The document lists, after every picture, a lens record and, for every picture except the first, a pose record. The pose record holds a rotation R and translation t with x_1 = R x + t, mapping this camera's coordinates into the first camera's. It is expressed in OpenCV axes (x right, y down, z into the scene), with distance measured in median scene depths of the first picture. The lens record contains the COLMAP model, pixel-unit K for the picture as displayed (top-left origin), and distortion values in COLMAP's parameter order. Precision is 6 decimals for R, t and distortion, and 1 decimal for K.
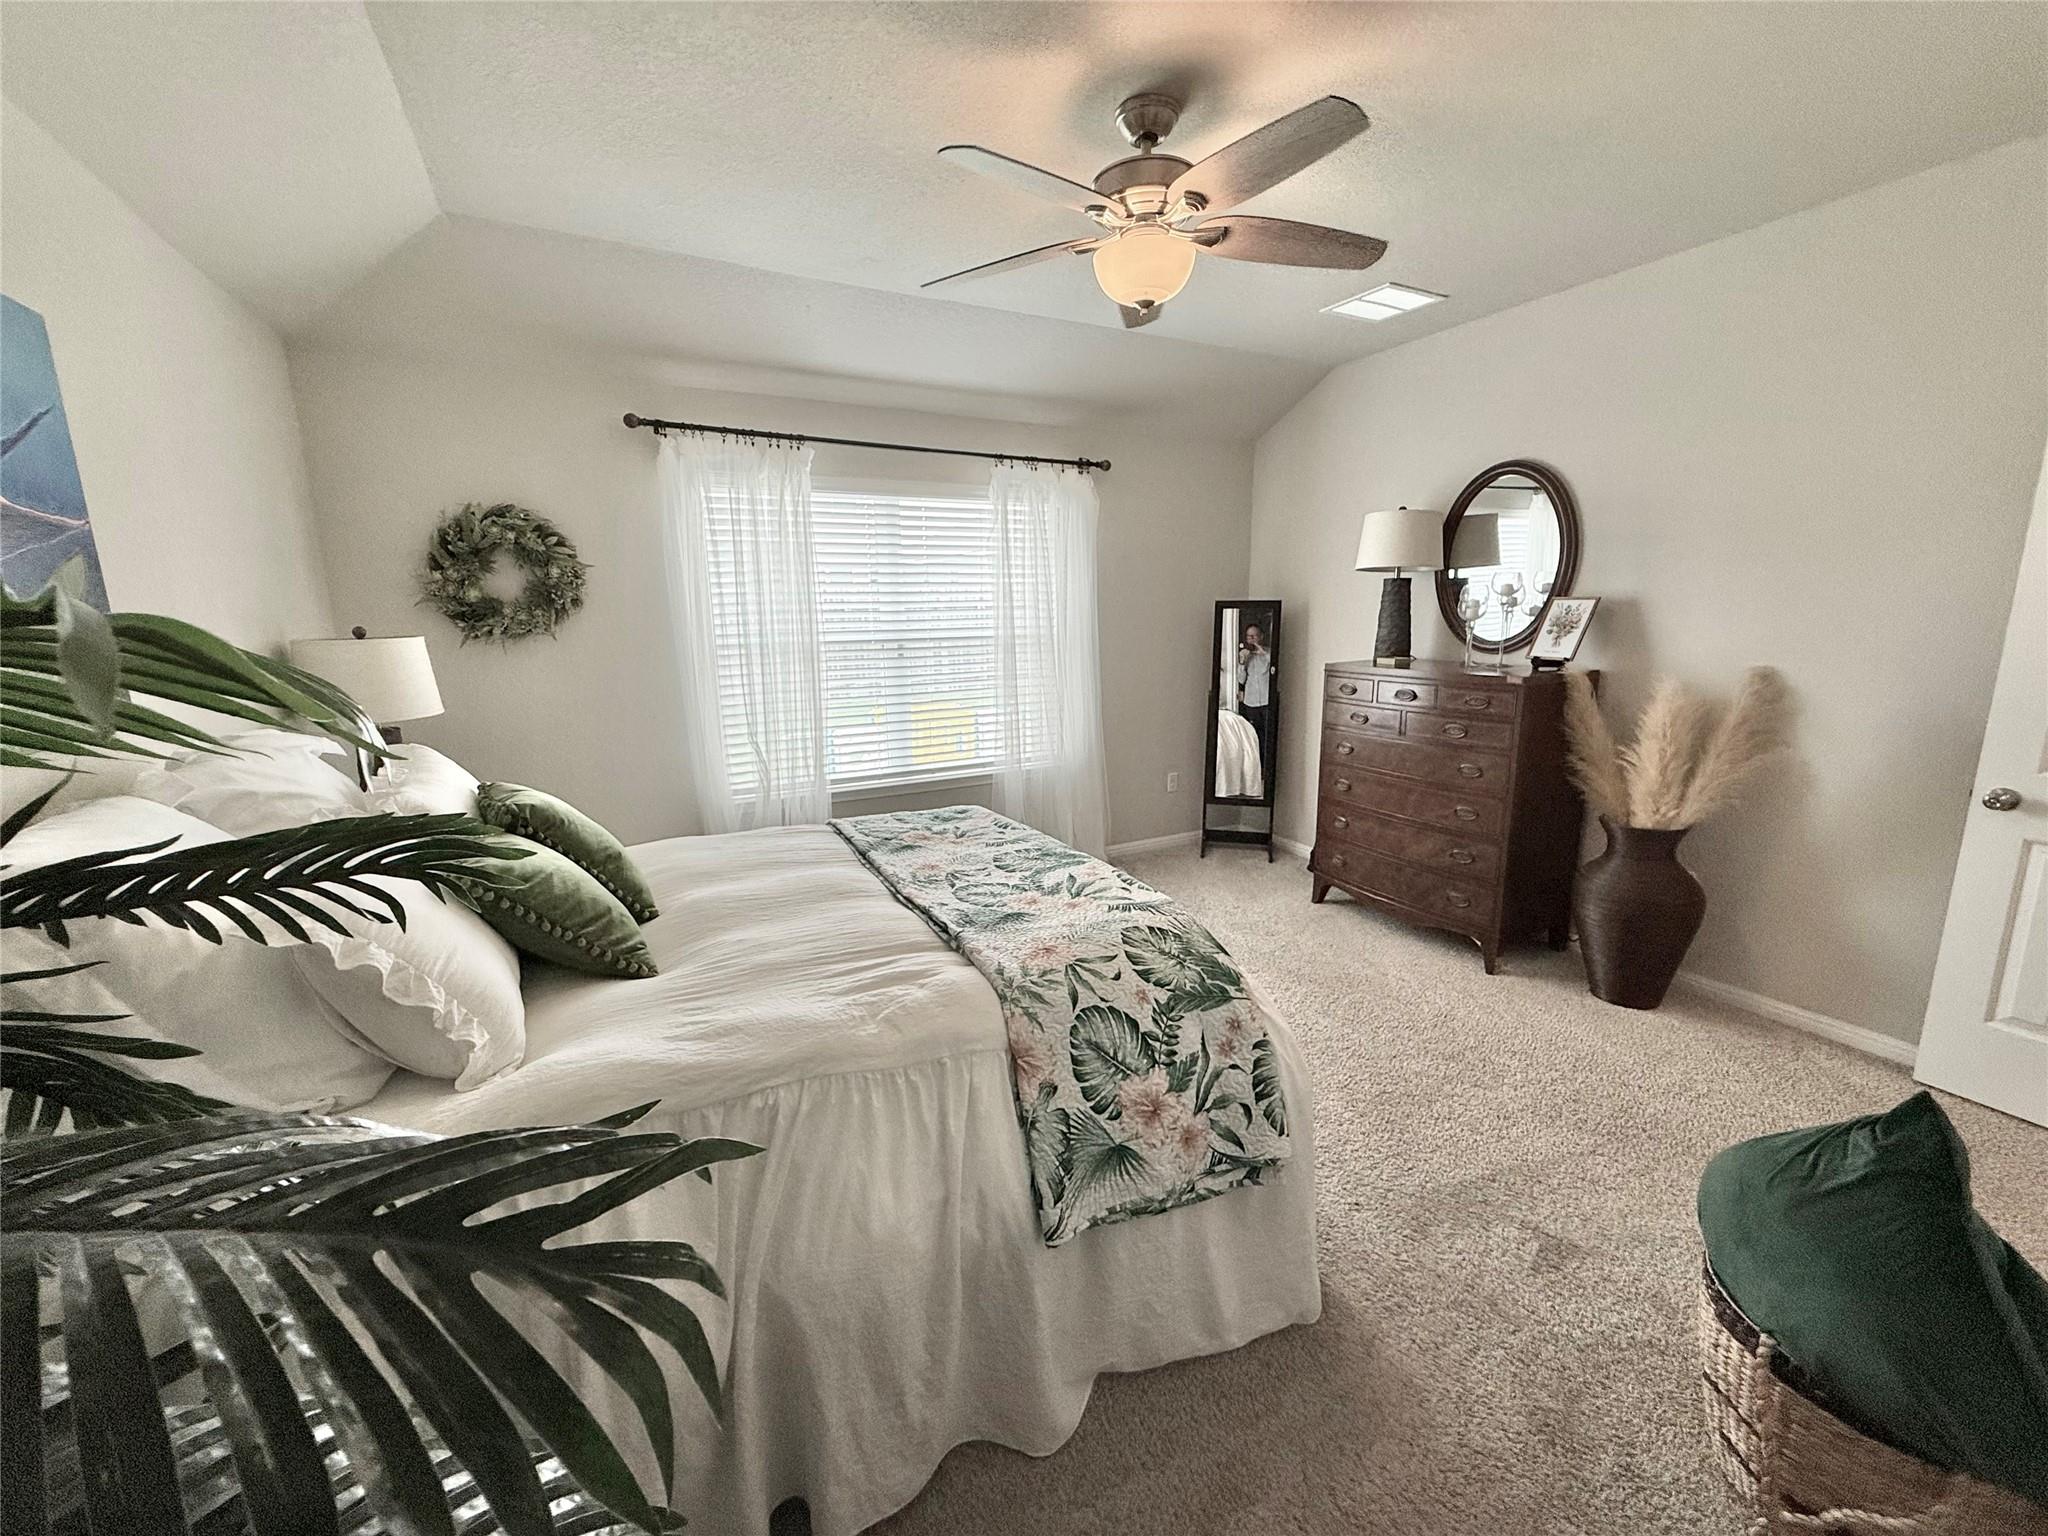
lens RADIAL K [[813.1, 0, 1022.6], [0, 813.1, 766.3], [0, 0, 1]] dist [-0.002197, 0.000298]
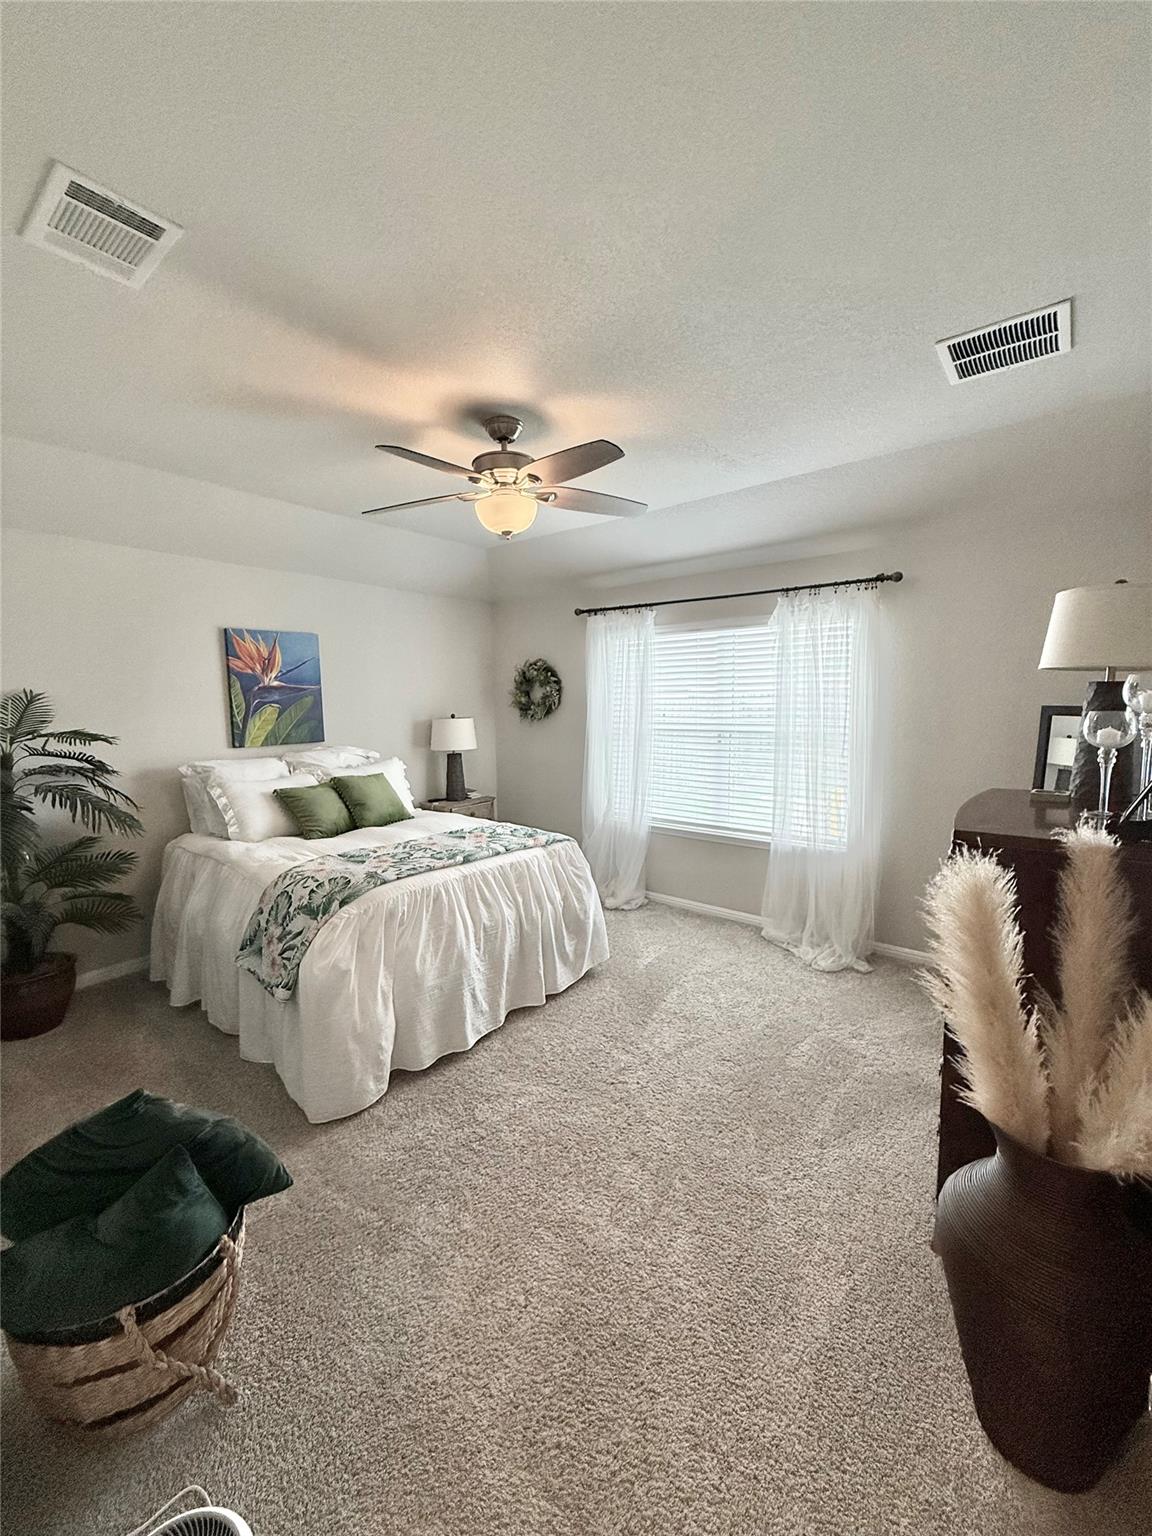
lens RADIAL K [[609.8, 0, 572.2], [0, 609.8, 759.9], [0, 0, 1]] dist [-0.002197, 0.000298]
pose [[0.400425, 0.097749, -0.911101, 0.879844], [-0.171360, 0.984741, 0.030337, -0.117821], [0.900164, 0.143979, 0.411066, 0.437818]]
